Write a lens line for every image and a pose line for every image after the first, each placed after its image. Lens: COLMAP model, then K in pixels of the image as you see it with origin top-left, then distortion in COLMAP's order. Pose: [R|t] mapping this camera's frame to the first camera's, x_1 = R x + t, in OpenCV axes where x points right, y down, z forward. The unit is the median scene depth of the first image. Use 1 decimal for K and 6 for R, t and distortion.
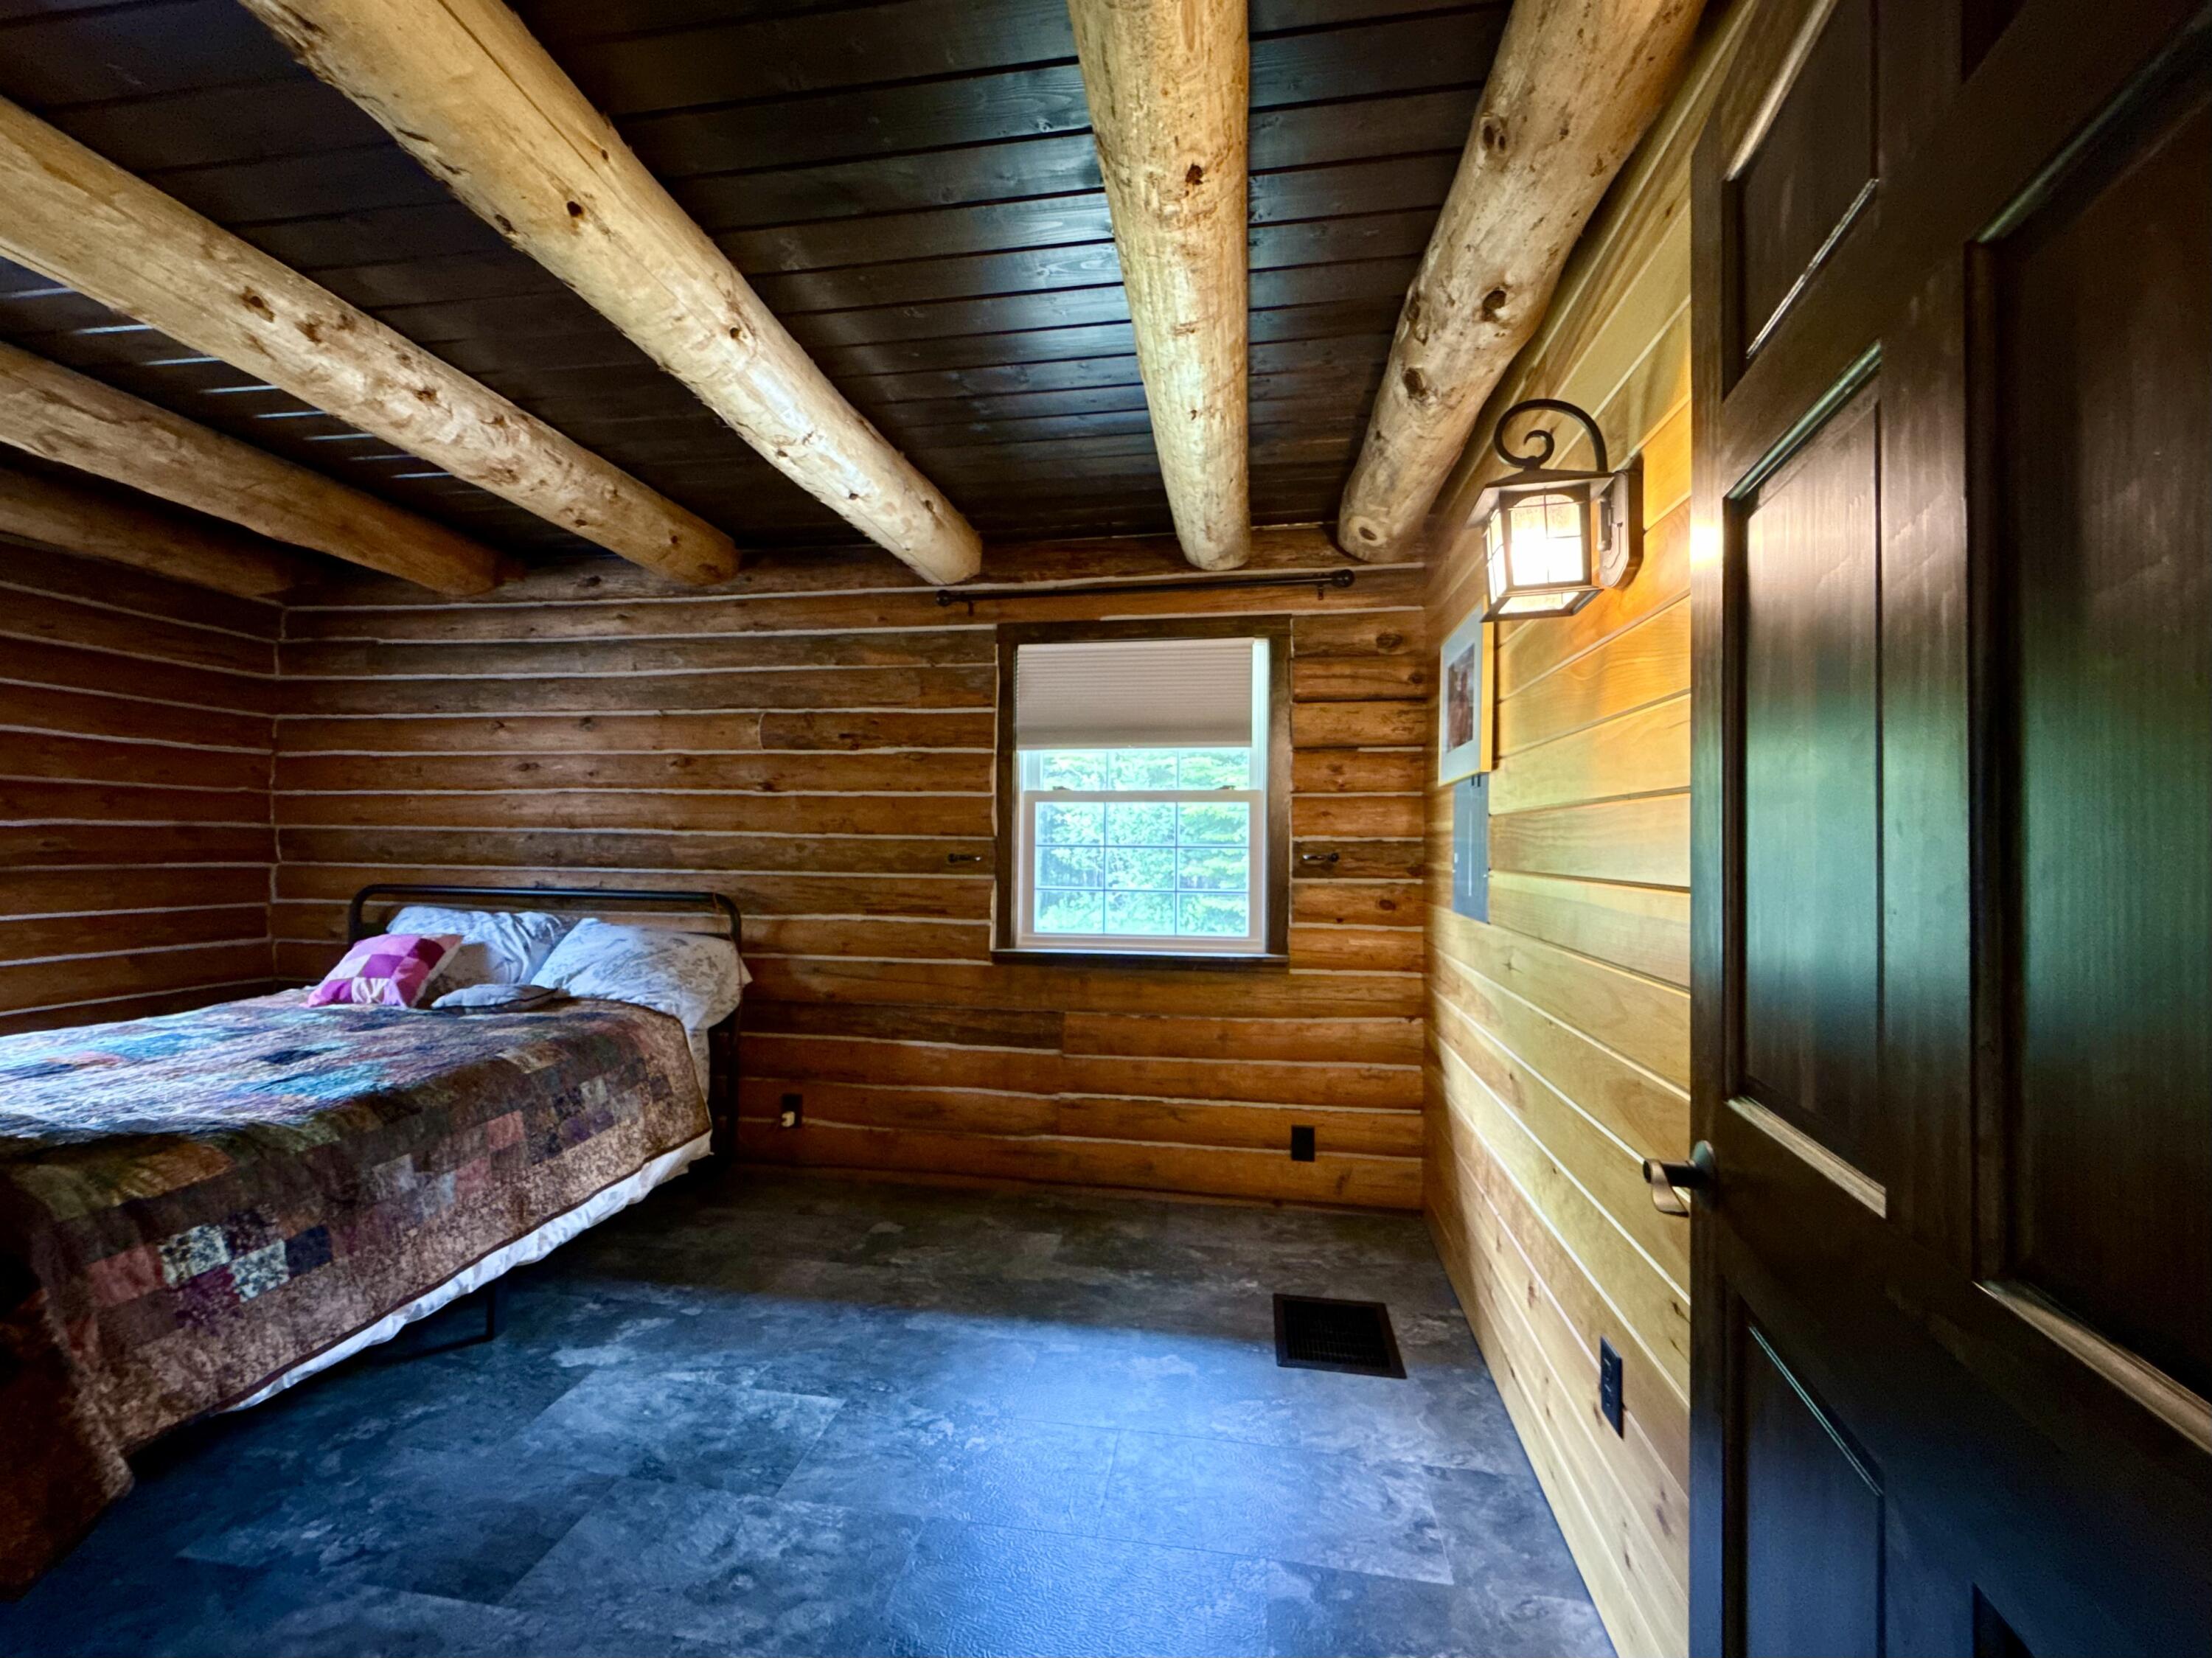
lens RADIAL K [[887.6, 0, 1110.2], [0, 887.6, 837.0], [0, 0, 1]] dist [-0.000966, 0.000138]
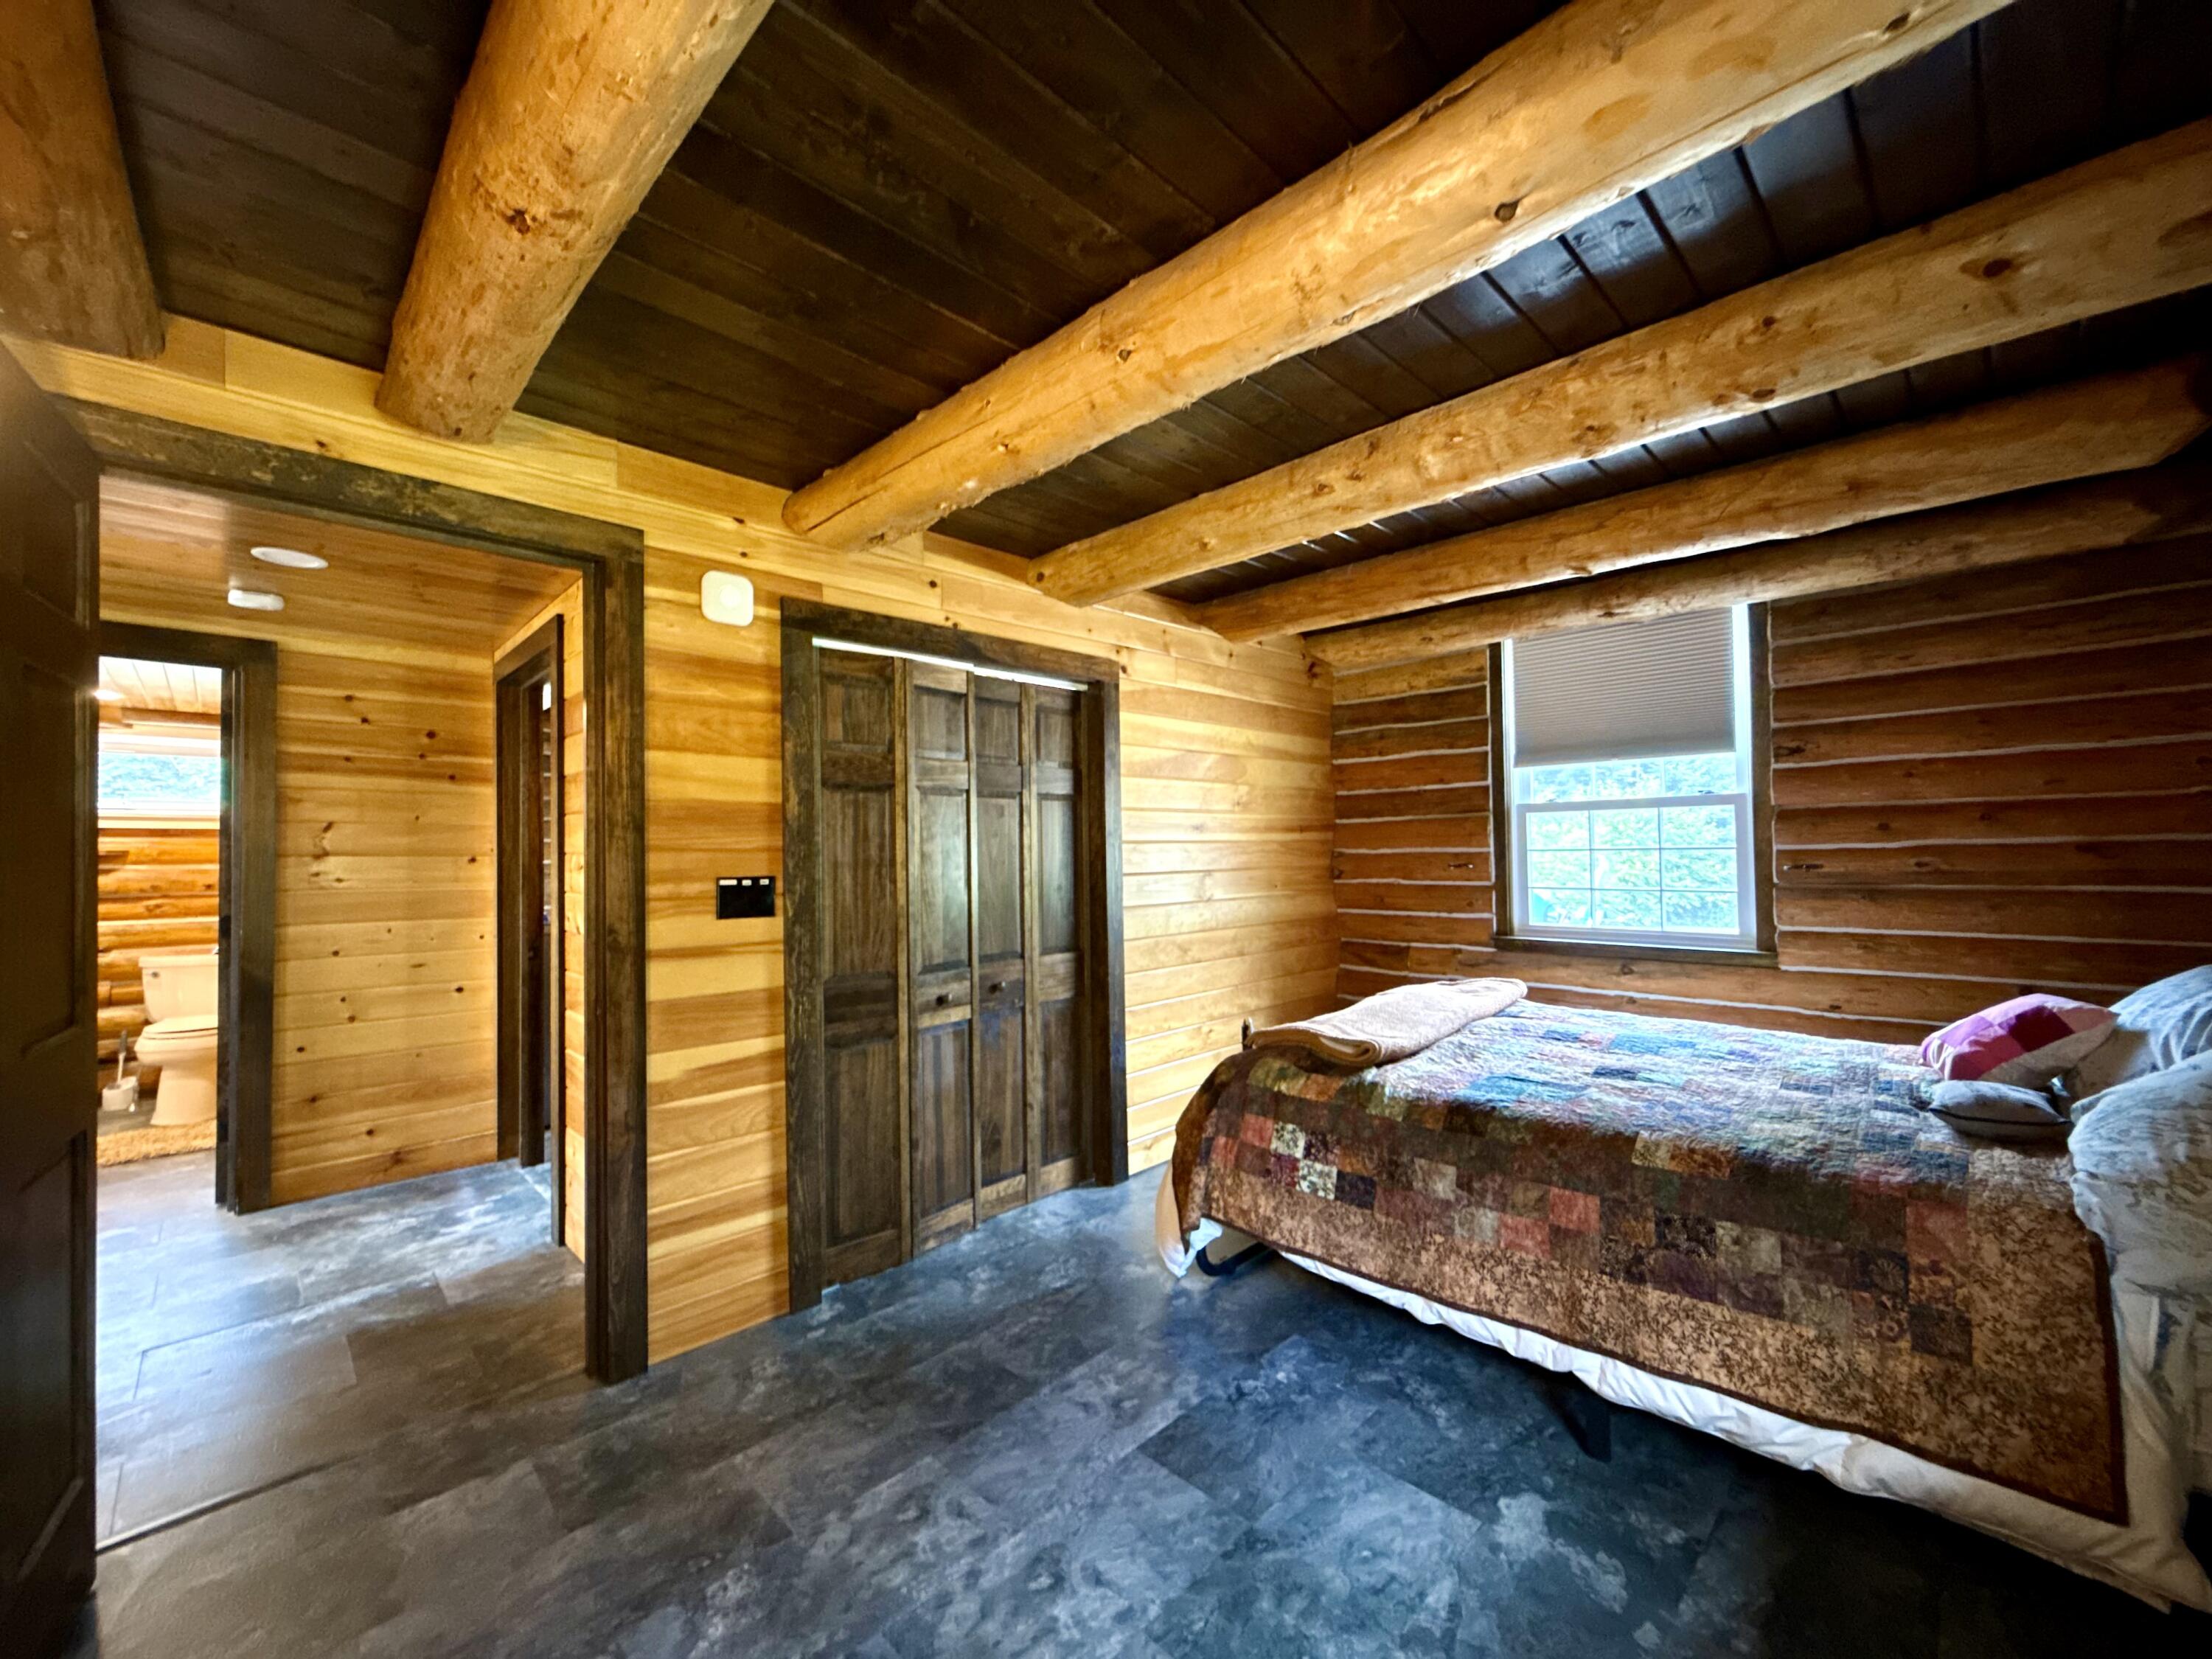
lens RADIAL K [[887.7, 0, 1110.2], [0, 887.7, 837.5], [0, 0, 1]] dist [-0.000966, 0.000138]
pose [[-0.592239, -0.019512, -0.805526, 0.301699], [0.016735, 0.999193, -0.036508, -0.001520], [0.805588, -0.035102, -0.591435, 1.289115]]
